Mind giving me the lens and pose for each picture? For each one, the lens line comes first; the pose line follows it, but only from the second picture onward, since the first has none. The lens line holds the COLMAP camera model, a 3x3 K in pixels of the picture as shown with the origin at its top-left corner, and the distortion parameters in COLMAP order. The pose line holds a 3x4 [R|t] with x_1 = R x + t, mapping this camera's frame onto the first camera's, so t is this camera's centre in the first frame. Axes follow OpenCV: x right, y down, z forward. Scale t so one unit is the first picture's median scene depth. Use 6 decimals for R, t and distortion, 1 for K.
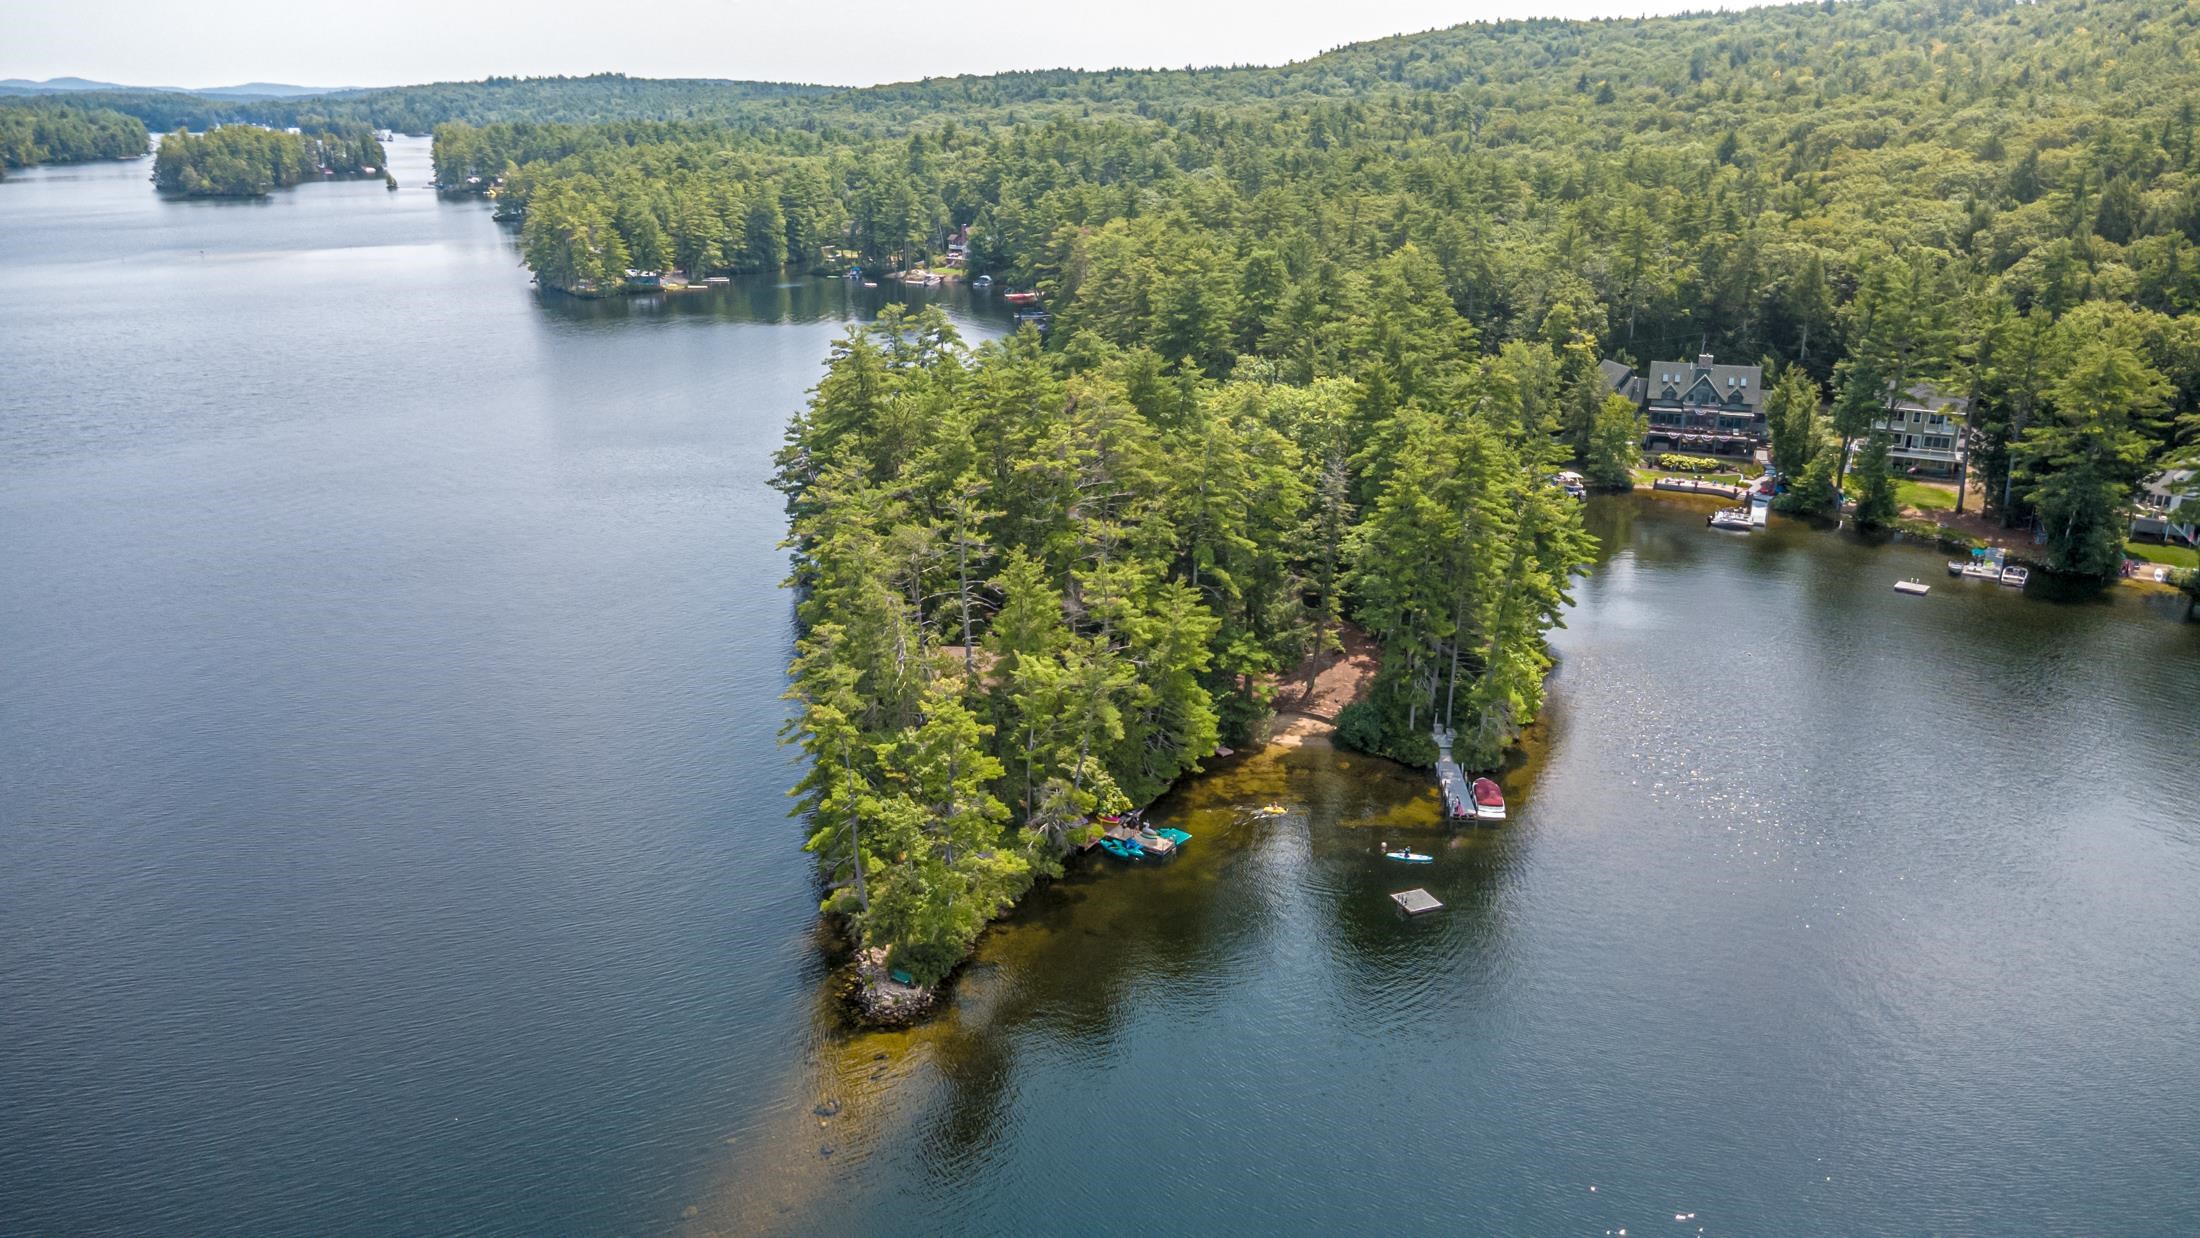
lens RADIAL K [[1510.2, 0, 1100.0], [0, 1510.2, 619.0], [0, 0, 1]] dist [0.025472, -0.043617]
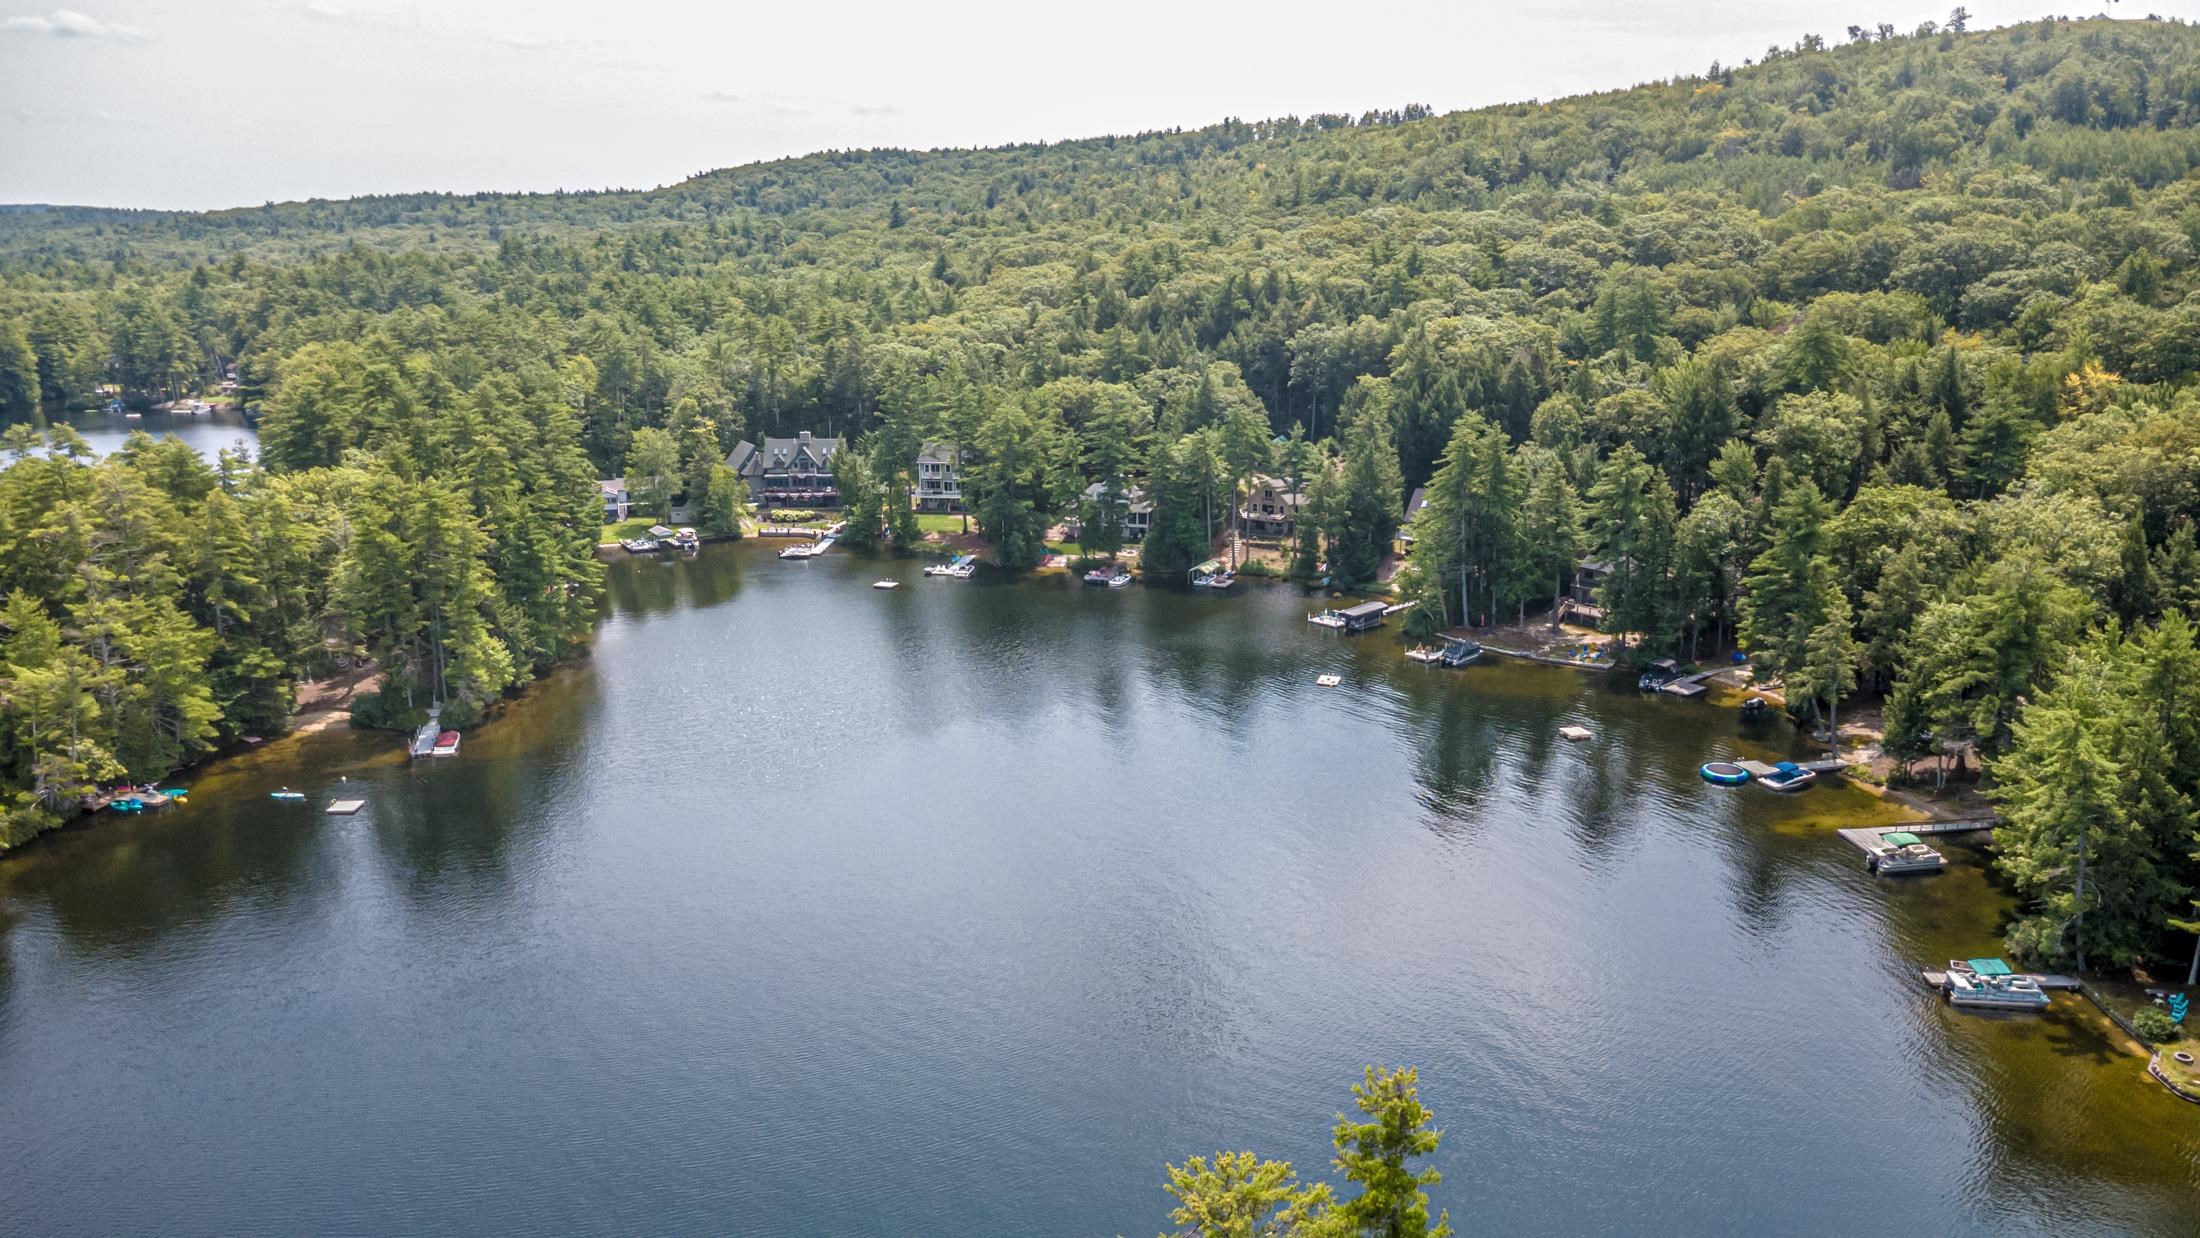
lens RADIAL K [[1510.2, 0, 1100.0], [0, 1510.2, 619.0], [0, 0, 1]] dist [0.025472, -0.043617]
pose [[0.936183, -0.098383, 0.337465, 0.092795], [0.122123, 0.991265, -0.049799, 0.038346], [-0.329617, 0.087833, 0.940020, -0.135295]]
